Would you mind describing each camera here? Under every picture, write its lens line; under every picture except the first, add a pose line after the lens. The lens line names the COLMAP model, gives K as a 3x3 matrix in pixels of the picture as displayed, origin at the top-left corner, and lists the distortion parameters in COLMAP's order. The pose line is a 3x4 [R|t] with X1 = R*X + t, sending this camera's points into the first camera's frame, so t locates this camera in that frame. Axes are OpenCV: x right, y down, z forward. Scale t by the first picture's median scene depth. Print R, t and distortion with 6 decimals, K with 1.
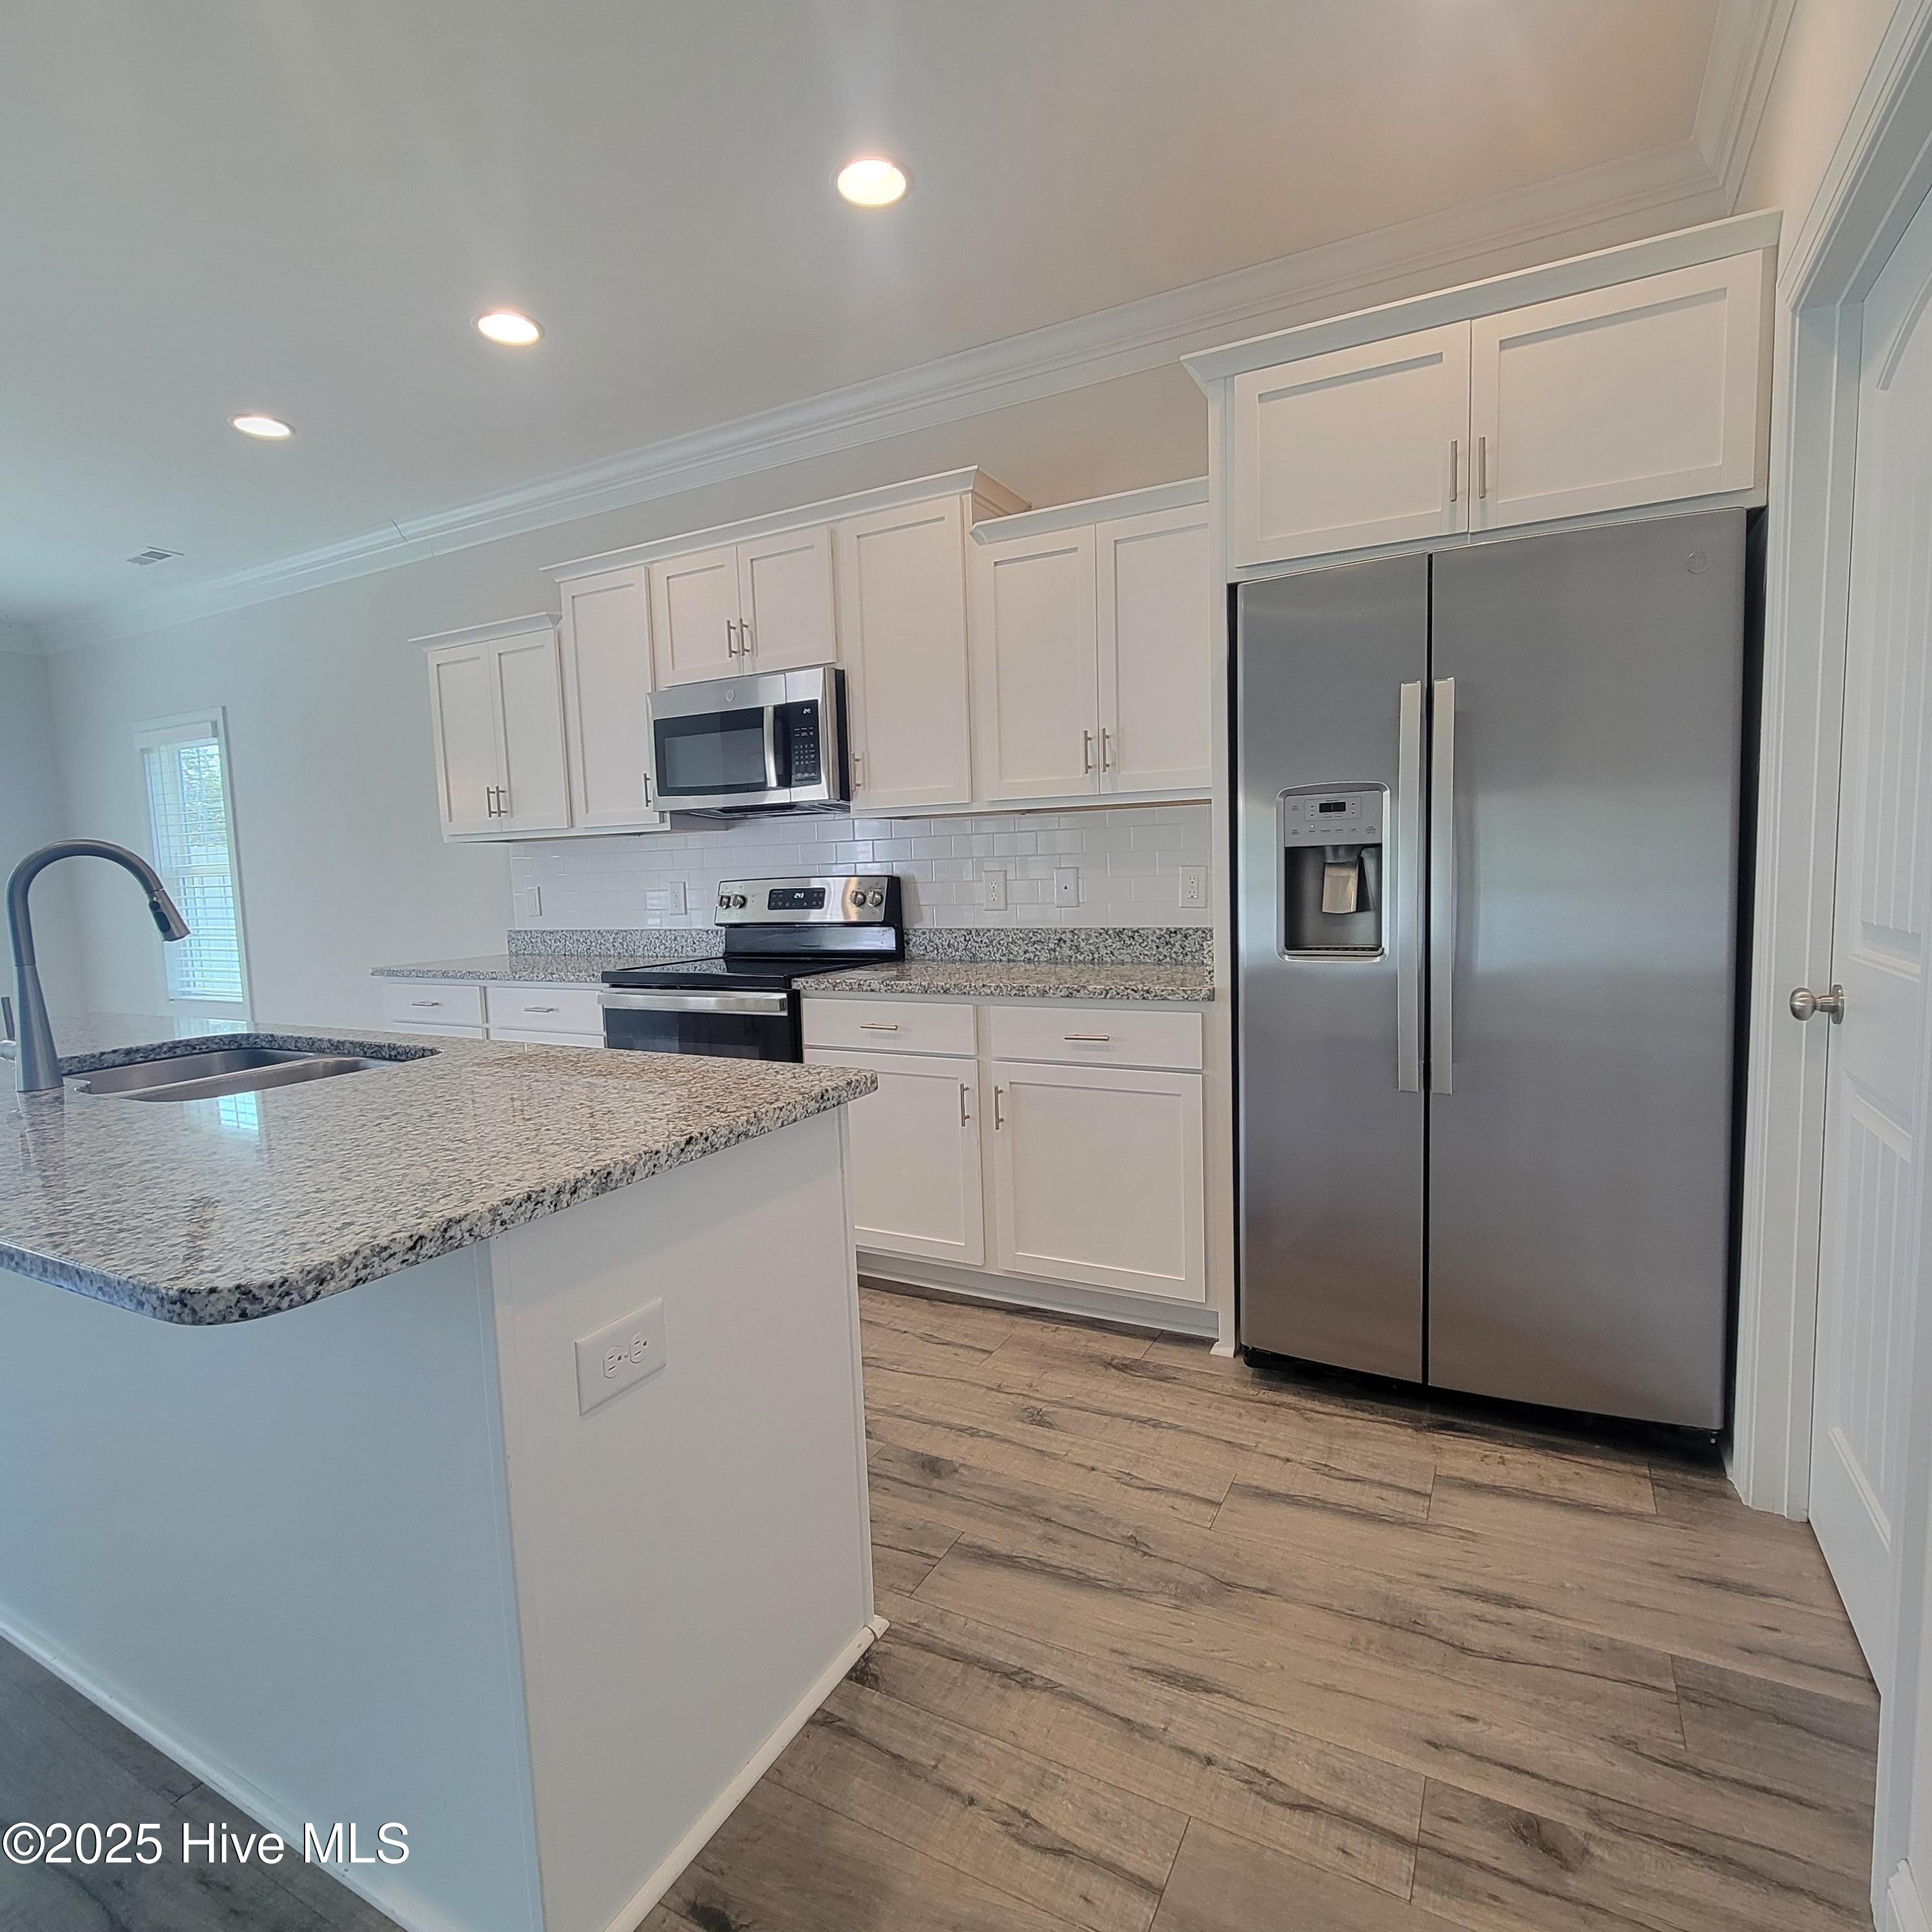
lens RADIAL K [[1043.3, 0, 966.2], [0, 1043.3, 969.9], [0, 0, 1]] dist [-0.001570, -0.002165]
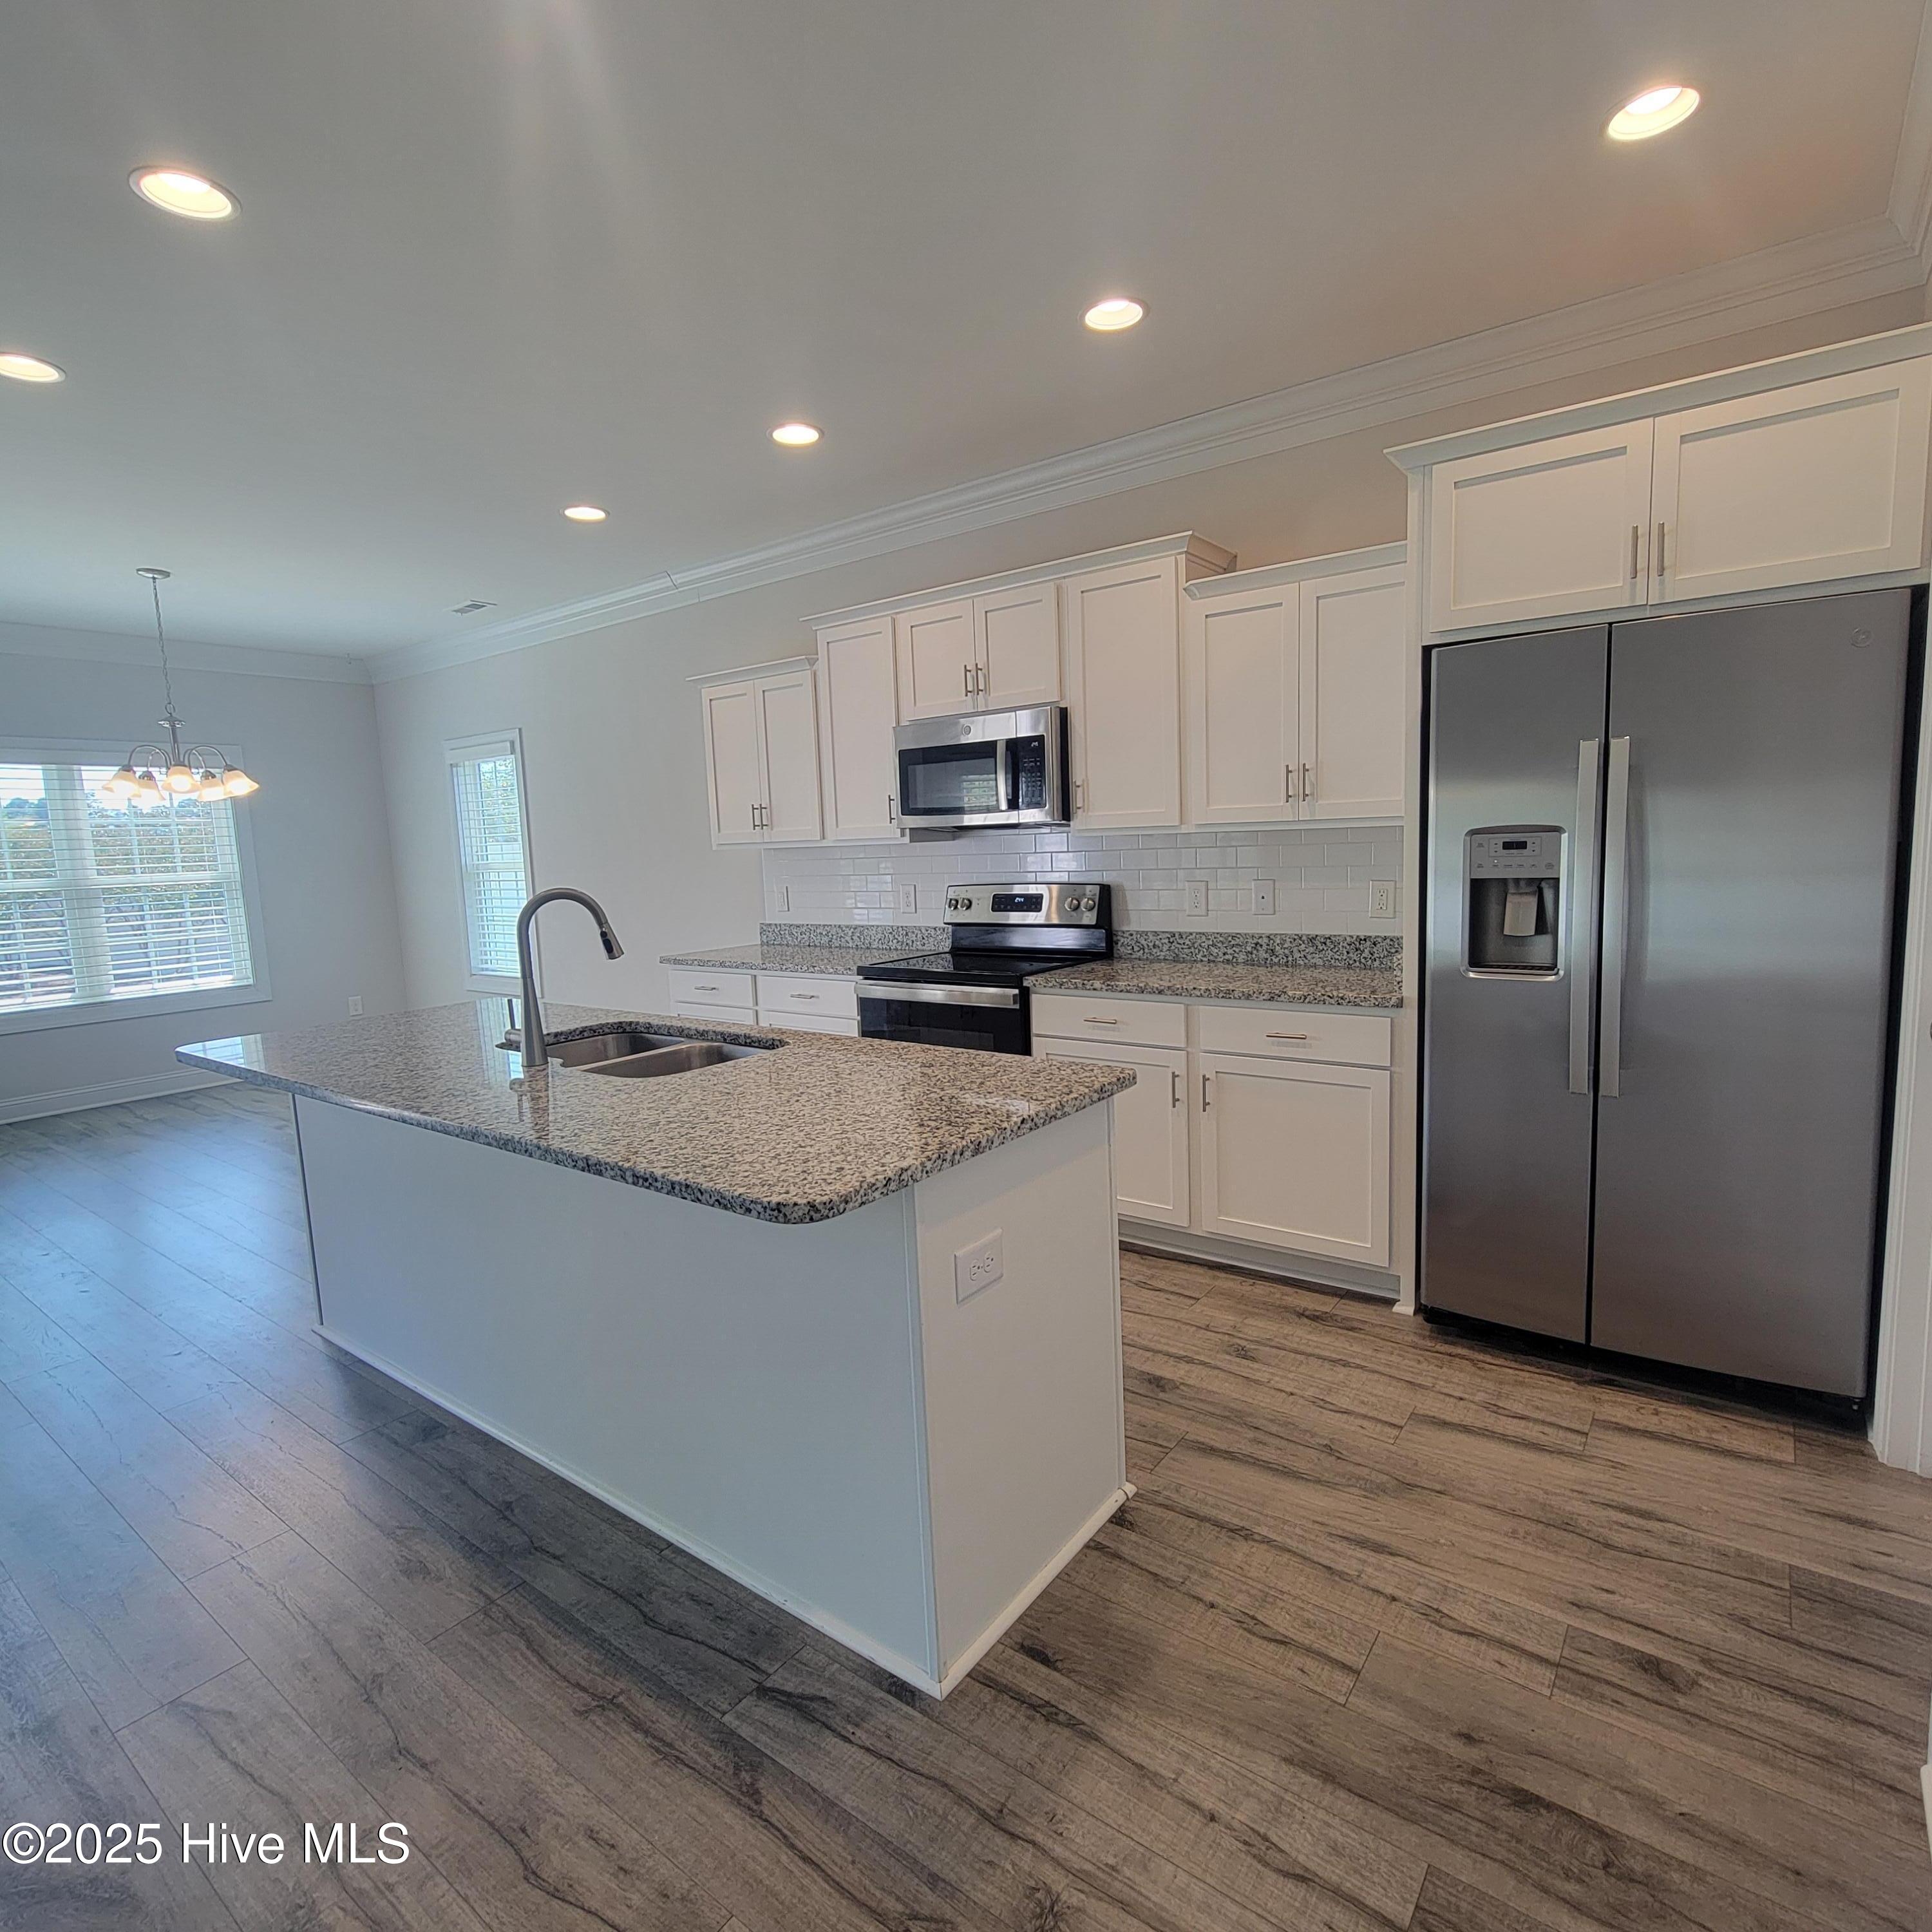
lens RADIAL K [[1045.1, 0, 966.0], [0, 1045.1, 966.0], [0, 0, 1]] dist [-0.005417, -0.000950]
pose [[0.988517, 0.012924, -0.150553, -0.078505], [-0.008936, 0.999592, 0.027133, -0.051589], [0.150842, -0.025476, 0.988230, -0.251987]]
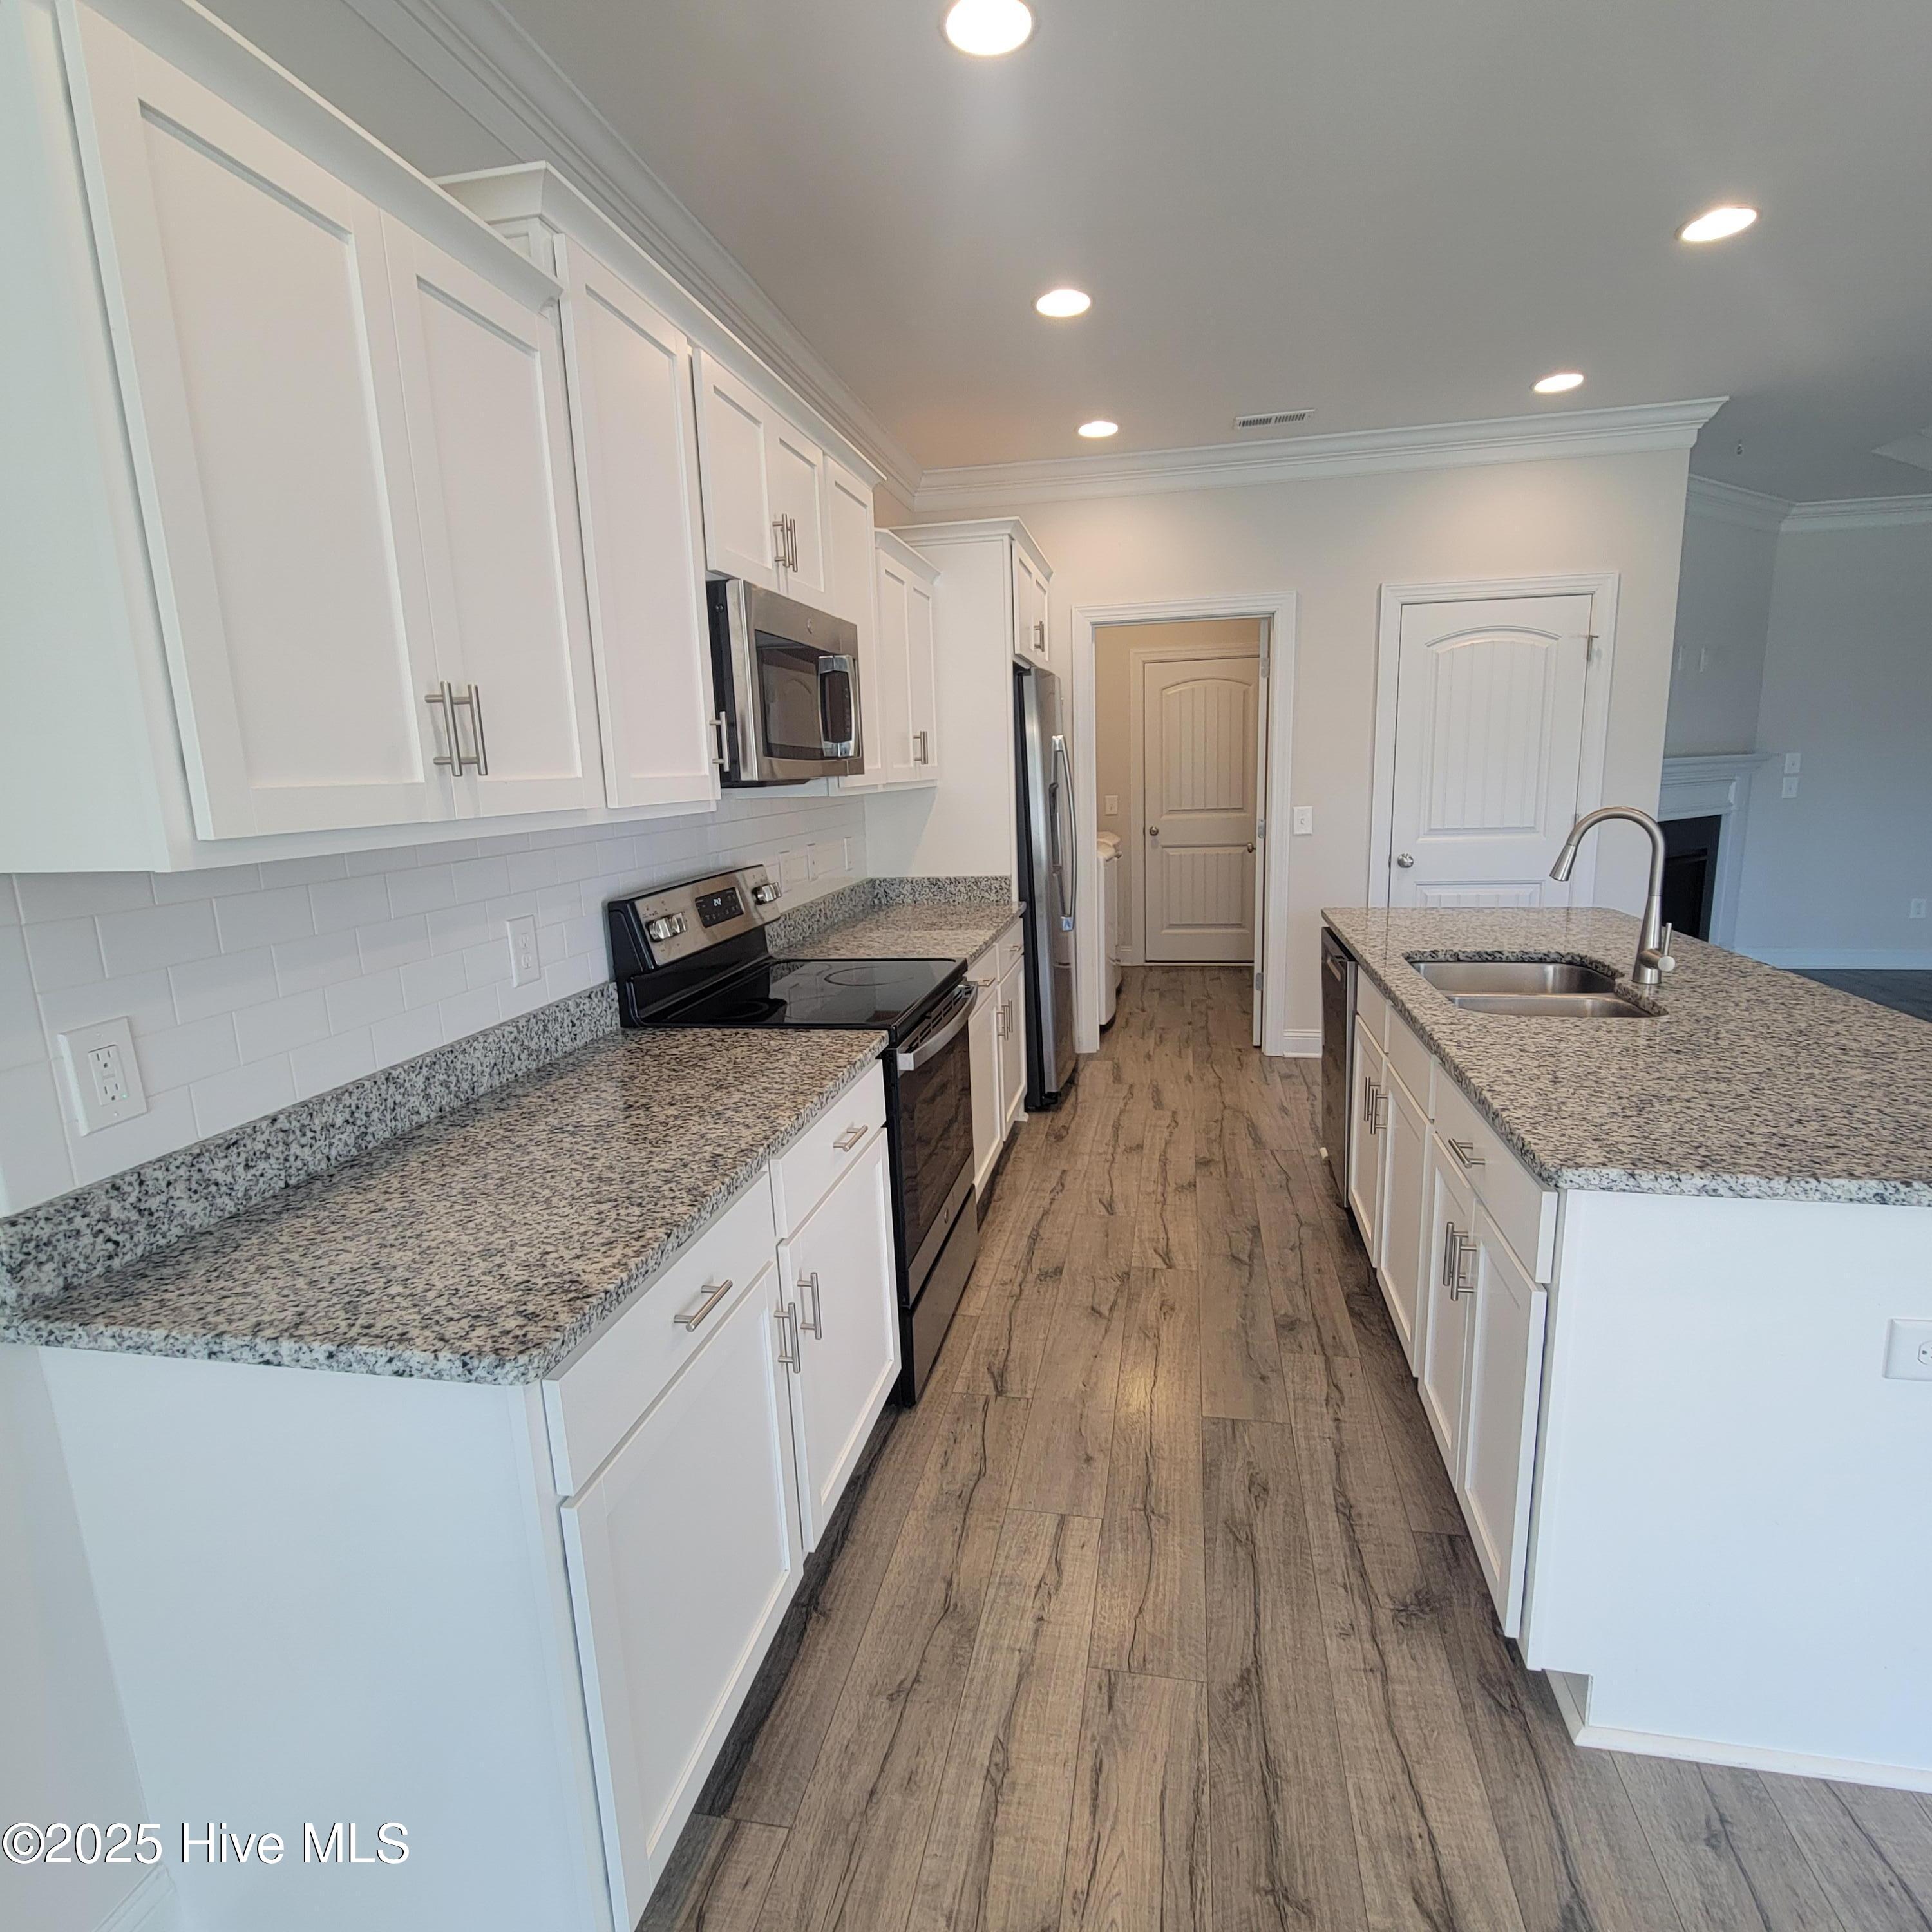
lens RADIAL K [[1023.9, 0, 983.8], [0, 1023.9, 961.6], [0, 0, 1]] dist [0.001032, -0.001631]
pose [[-0.292051, -0.138635, 0.946302, -1.571054], [0.132941, 0.973949, 0.183714, -0.241192], [-0.947118, 0.179456, -0.266012, 1.799508]]
